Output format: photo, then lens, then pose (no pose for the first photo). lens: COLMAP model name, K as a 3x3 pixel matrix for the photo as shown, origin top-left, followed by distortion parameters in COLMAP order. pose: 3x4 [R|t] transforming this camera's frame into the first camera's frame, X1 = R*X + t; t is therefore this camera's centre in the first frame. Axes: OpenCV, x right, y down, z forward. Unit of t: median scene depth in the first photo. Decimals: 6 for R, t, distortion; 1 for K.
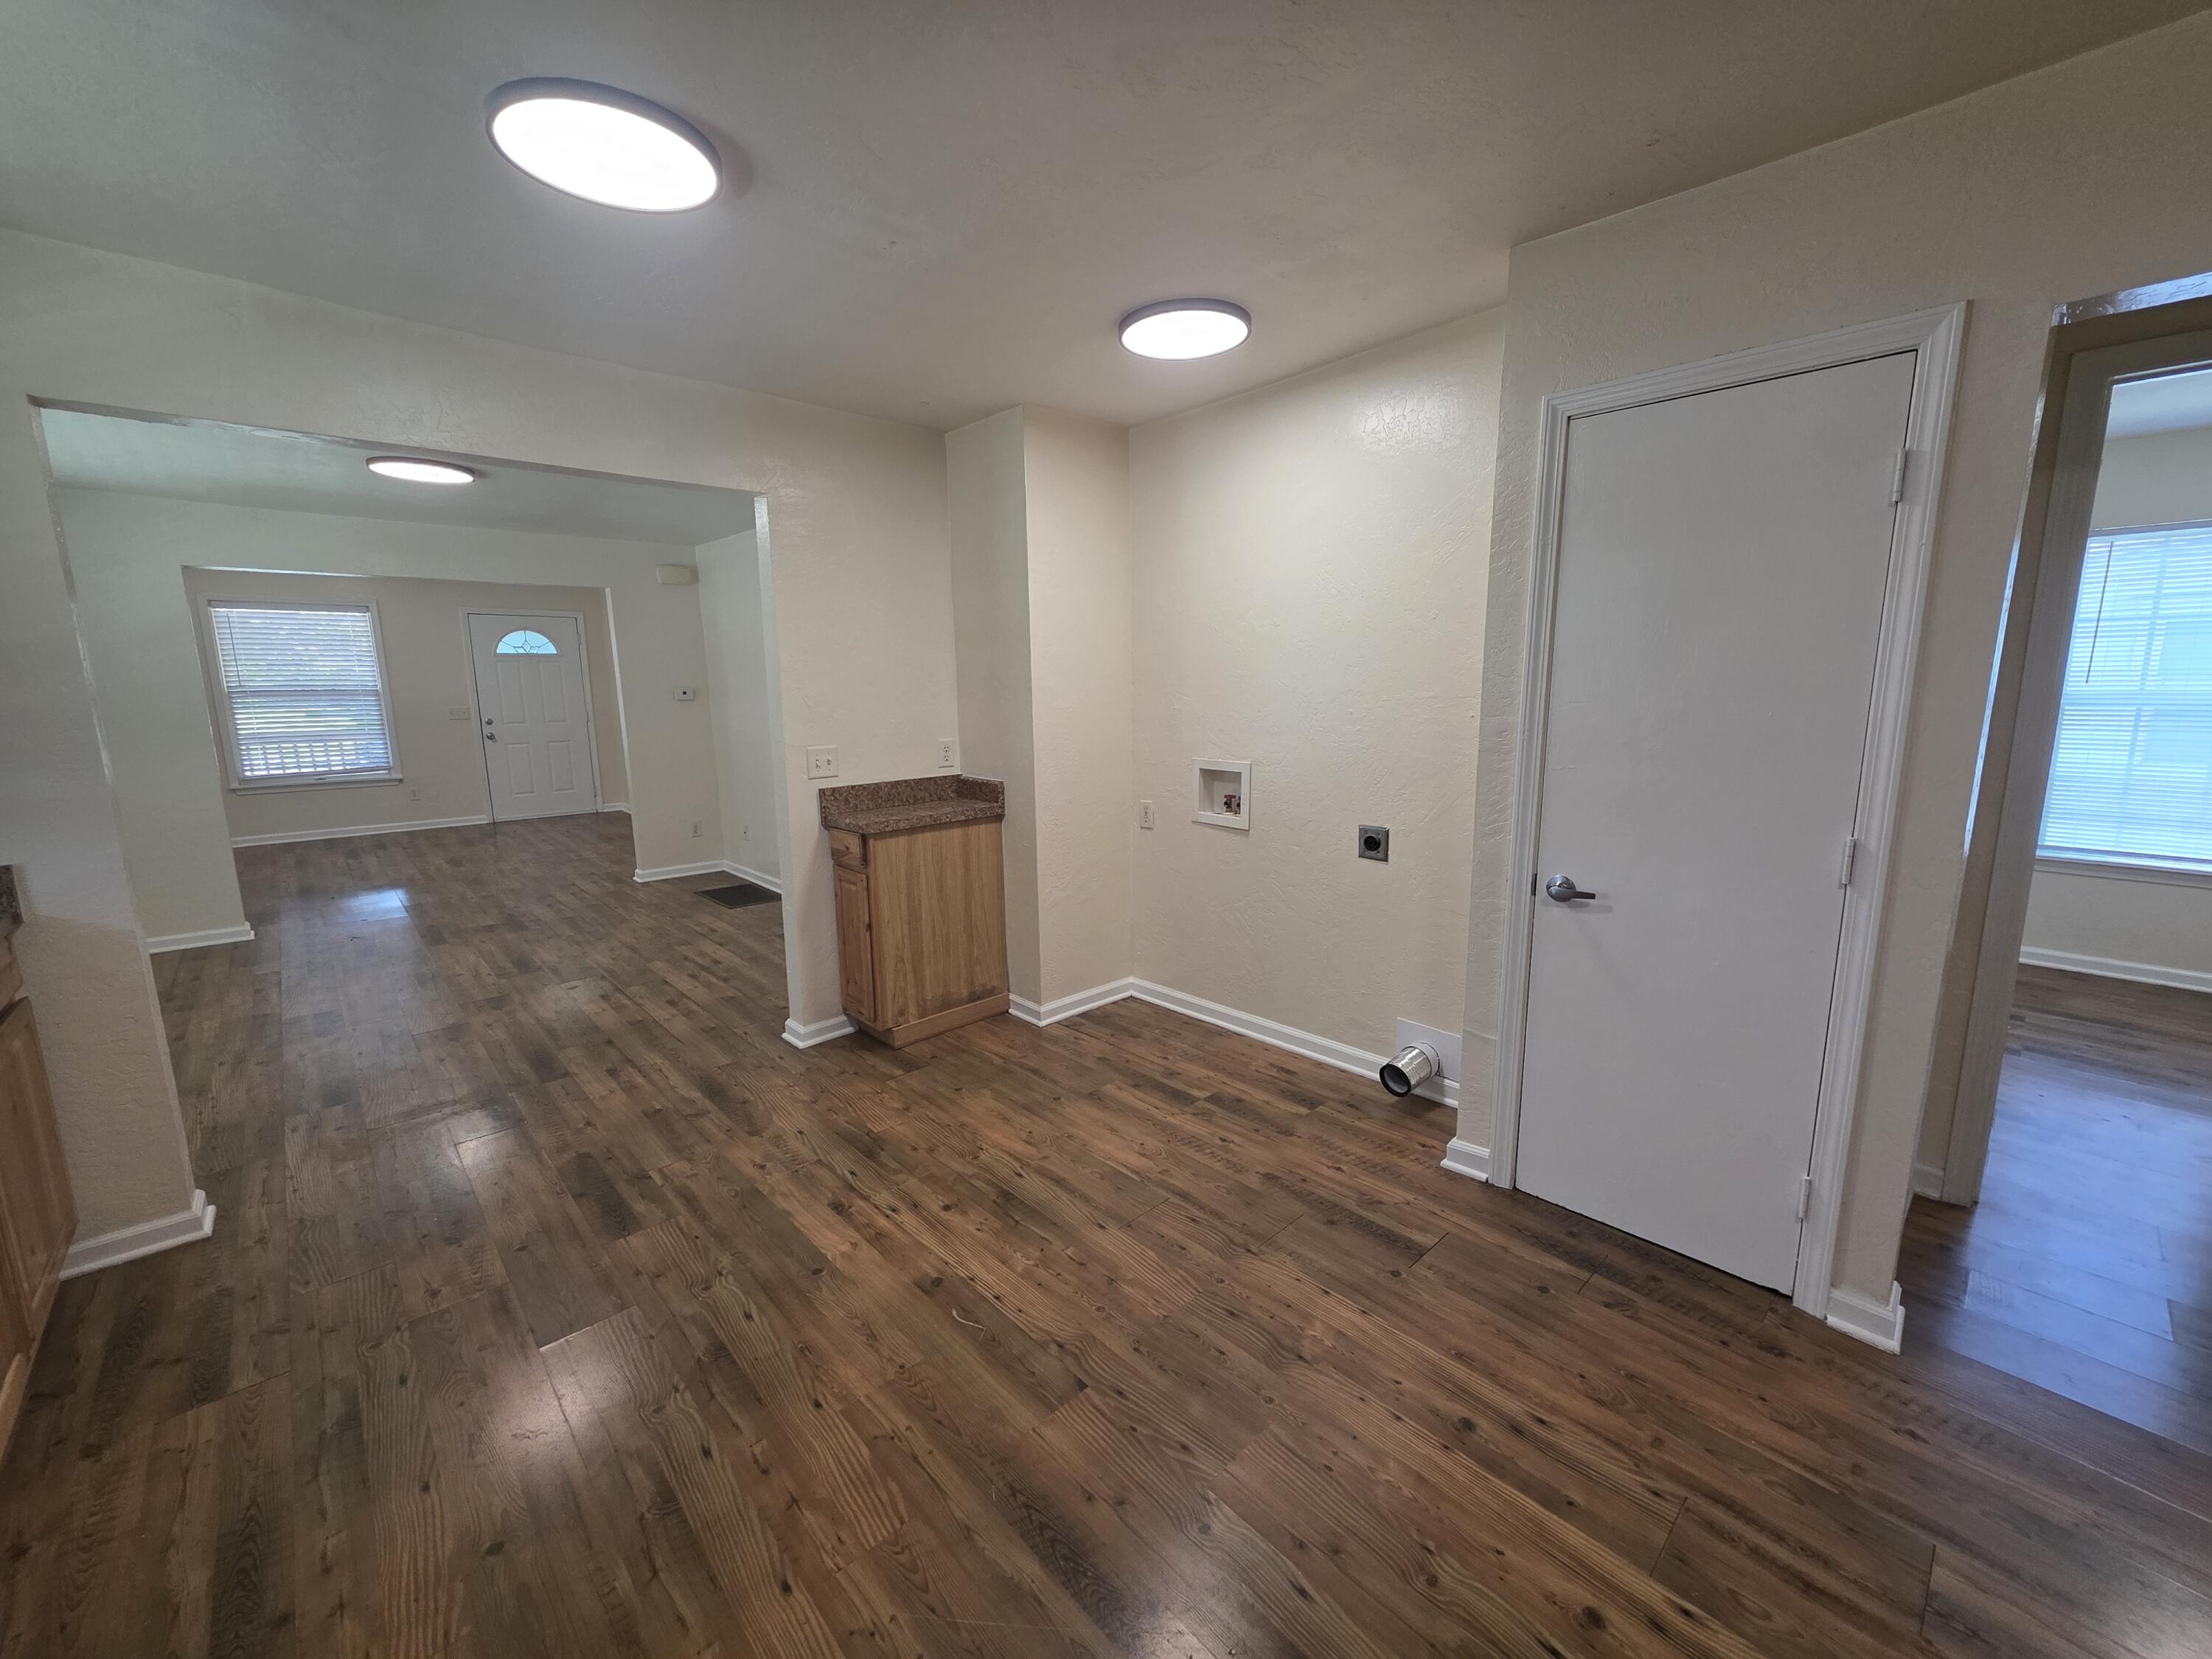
lens RADIAL K [[880.9, 0, 1116.9], [0, 880.9, 825.6], [0, 0, 1]] dist [0.000235, -0.000045]
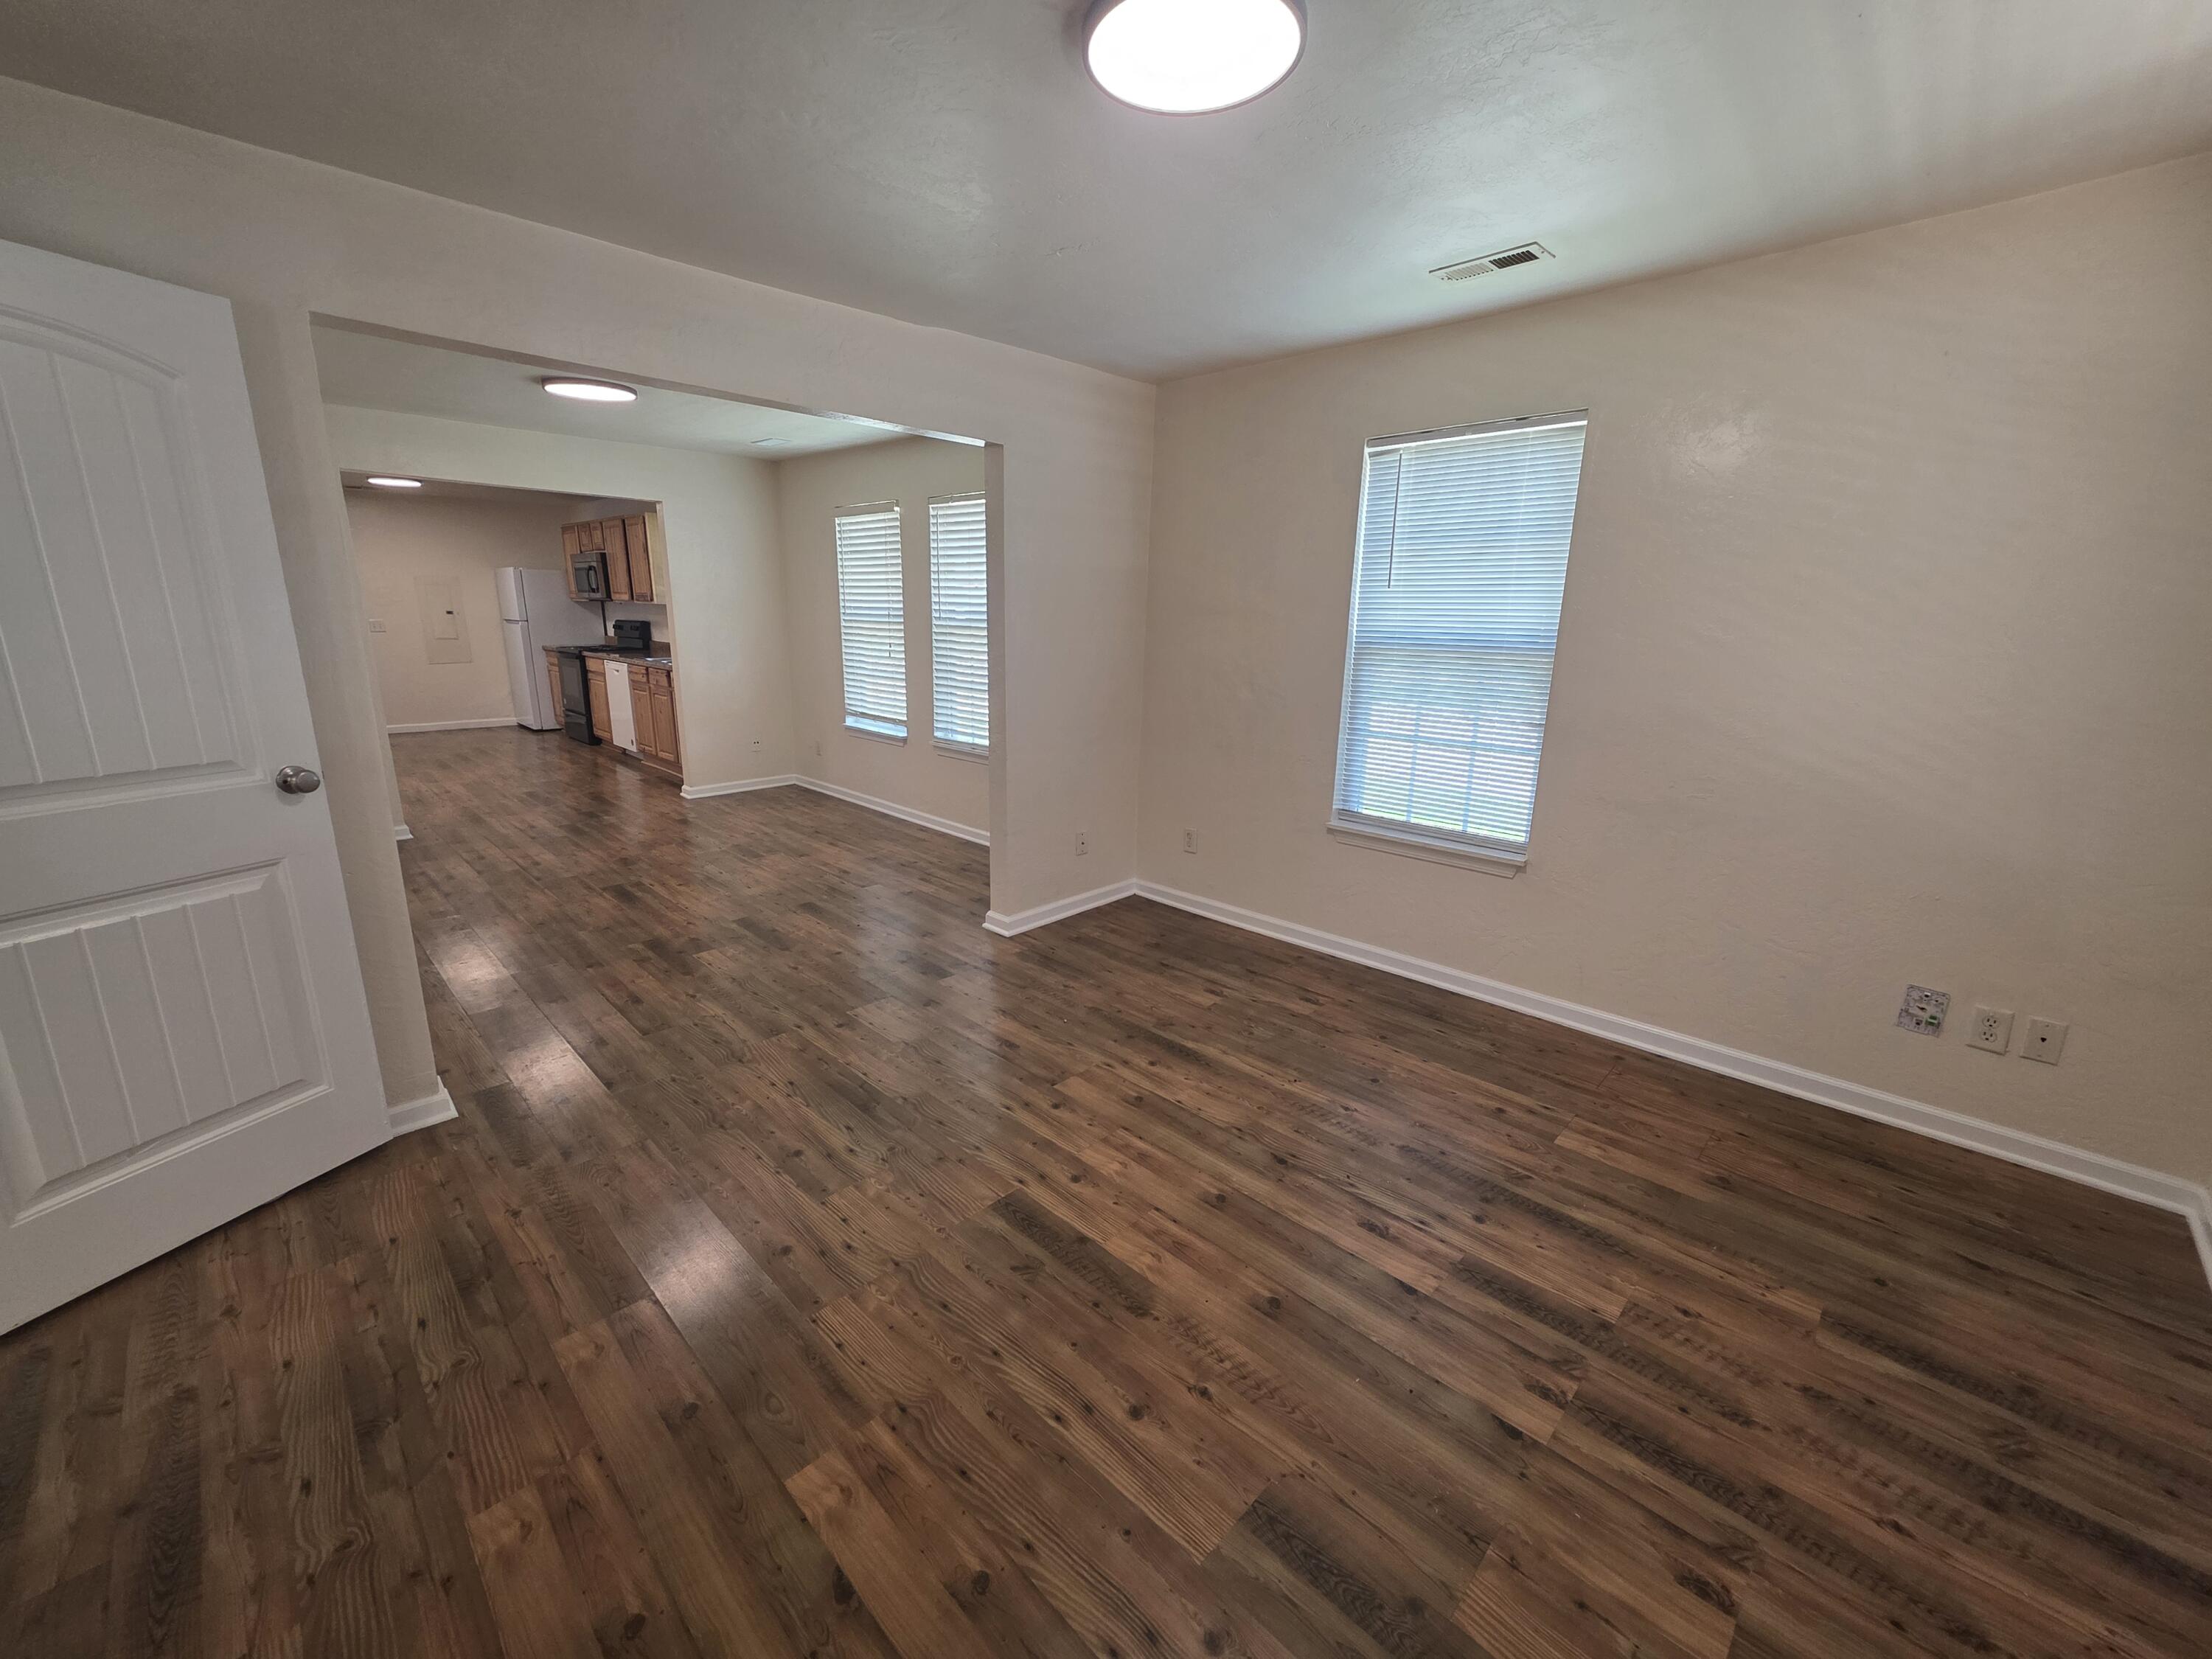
lens RADIAL K [[880.9, 0, 1128.2], [0, 880.9, 834.1], [0, 0, 1]] dist [0.000235, -0.000045]
pose [[-0.998656, 0.001506, -0.051814, -1.473702], [-0.019929, 0.911592, 0.410613, -0.390647], [0.047851, 0.411094, -0.910336, 2.352725]]
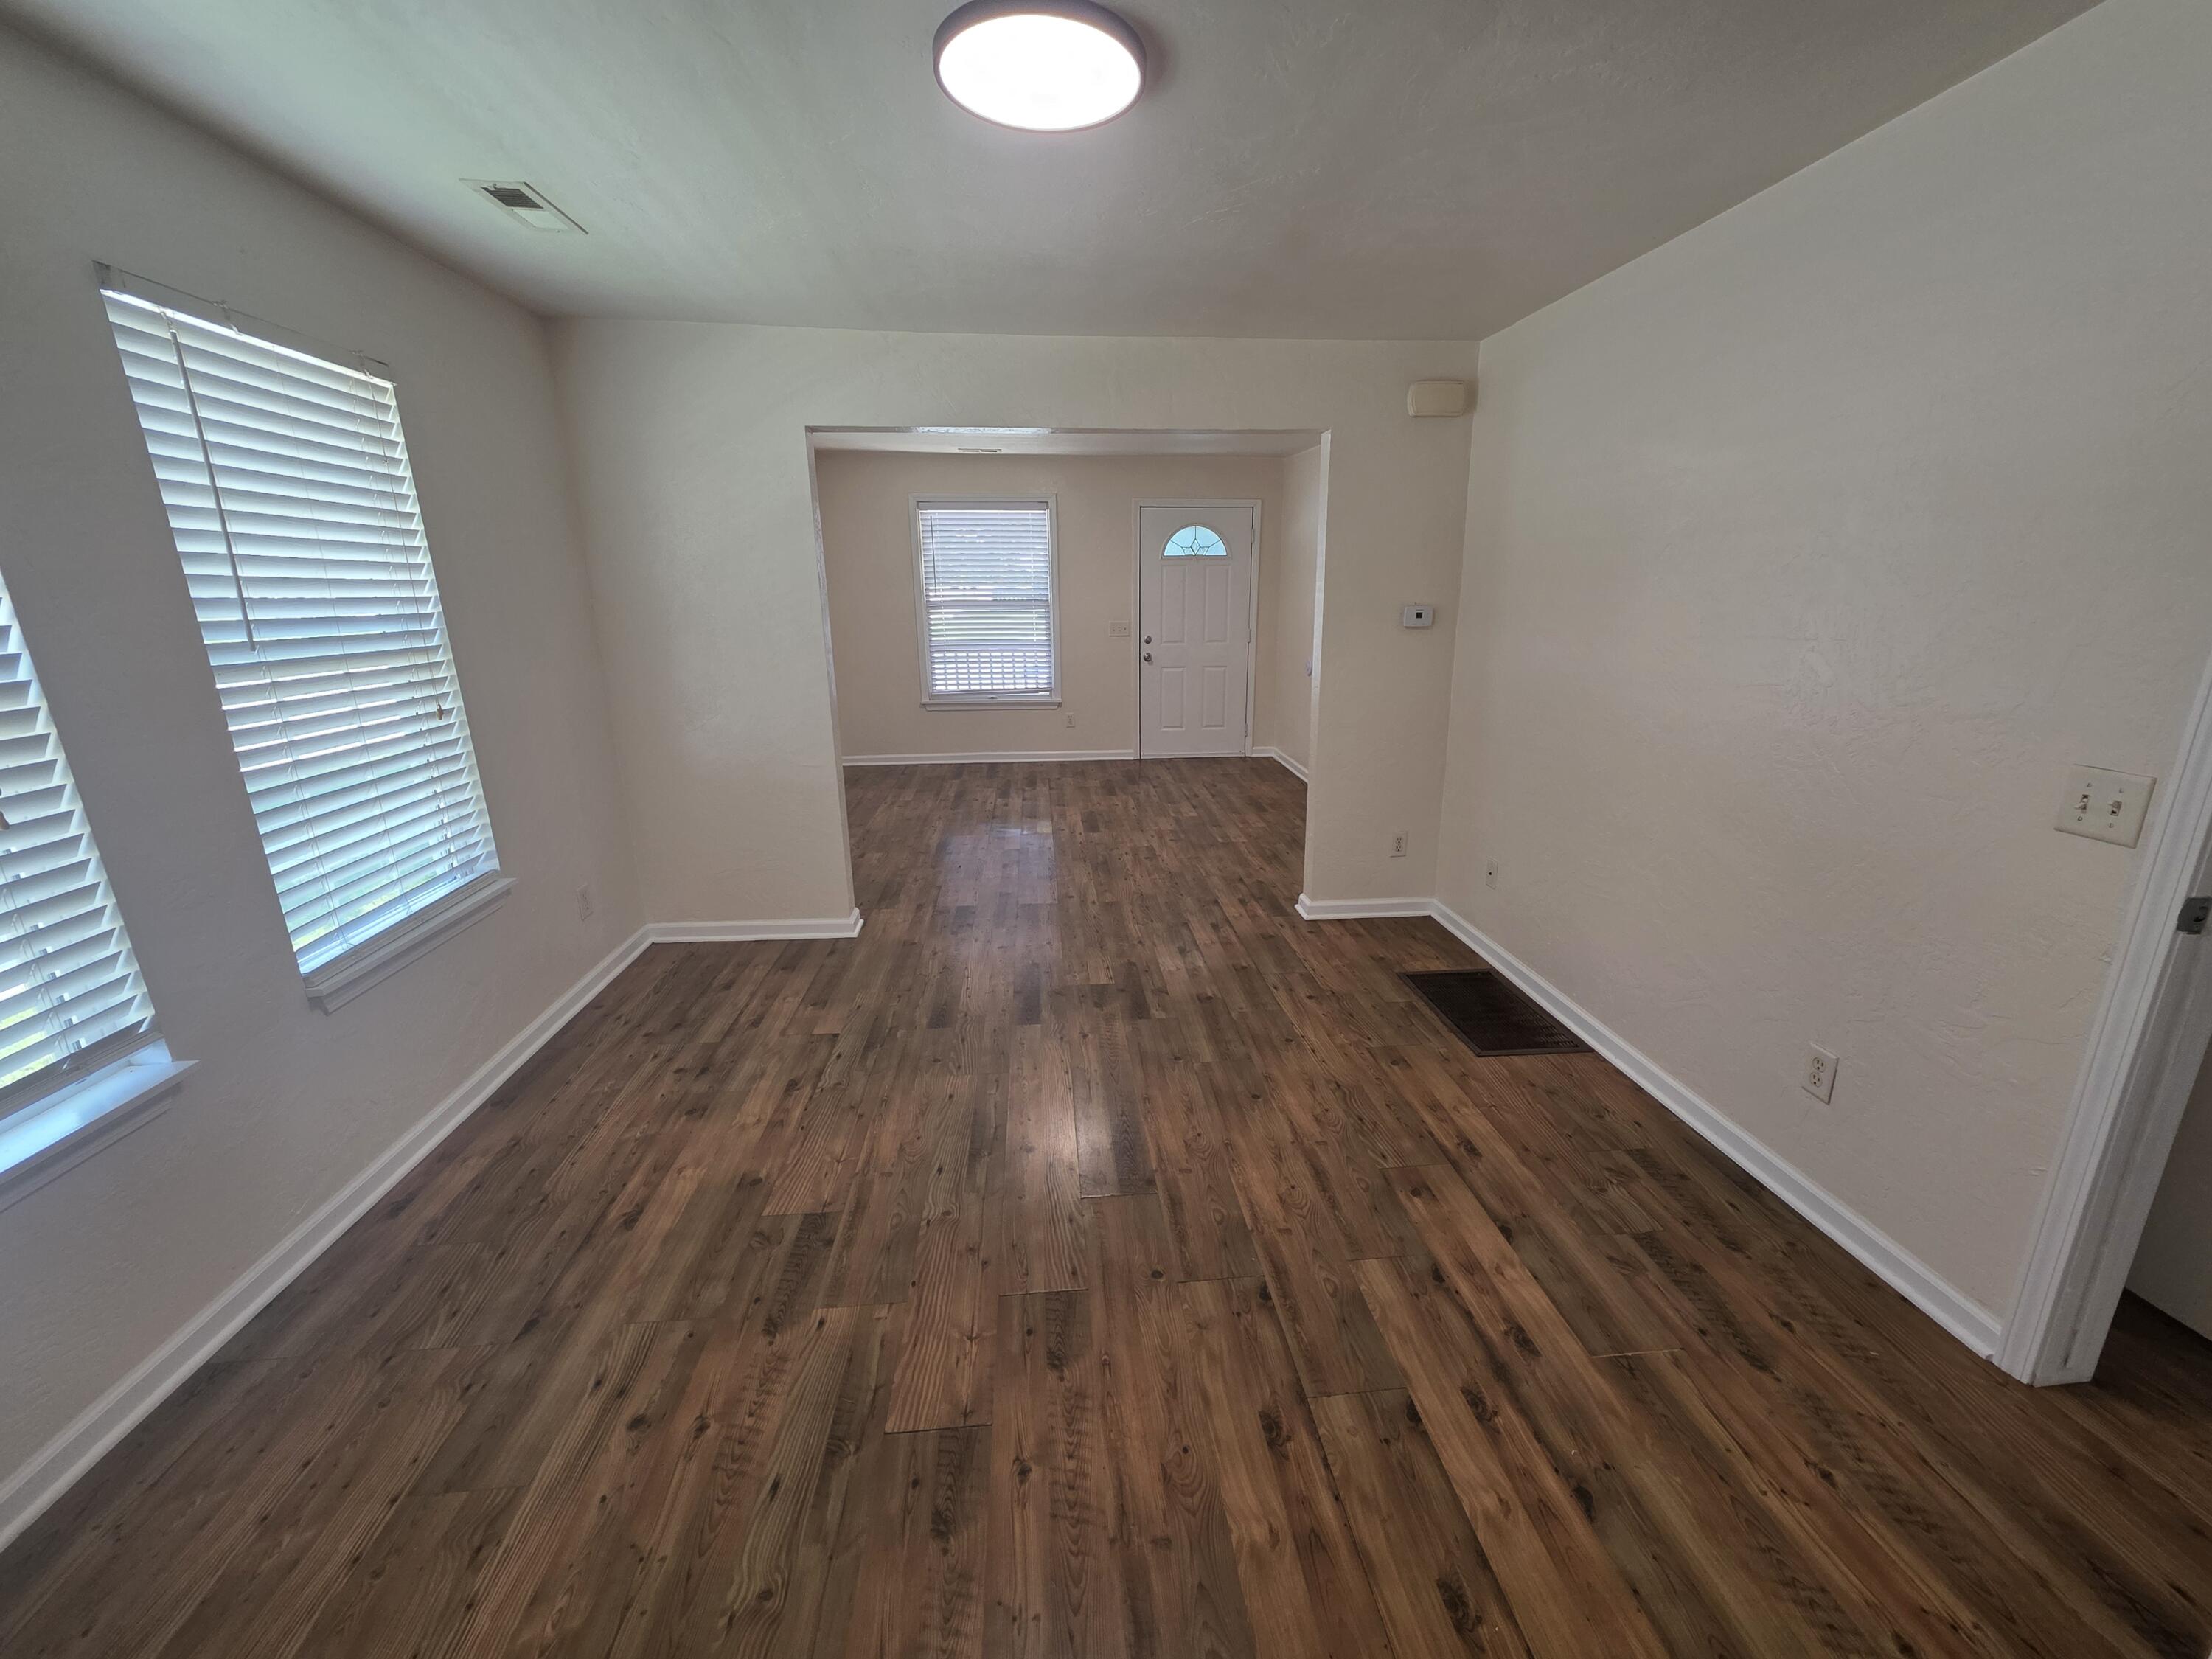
lens RADIAL K [[880.9, 0, 1128.7], [0, 880.9, 834.6], [0, 0, 1]] dist [0.000235, -0.000045]
pose [[0.796115, 0.167674, -0.581451, -0.500398], [-0.103561, 0.984422, 0.142085, -0.126607], [0.596217, -0.052900, 0.801078, 0.738637]]
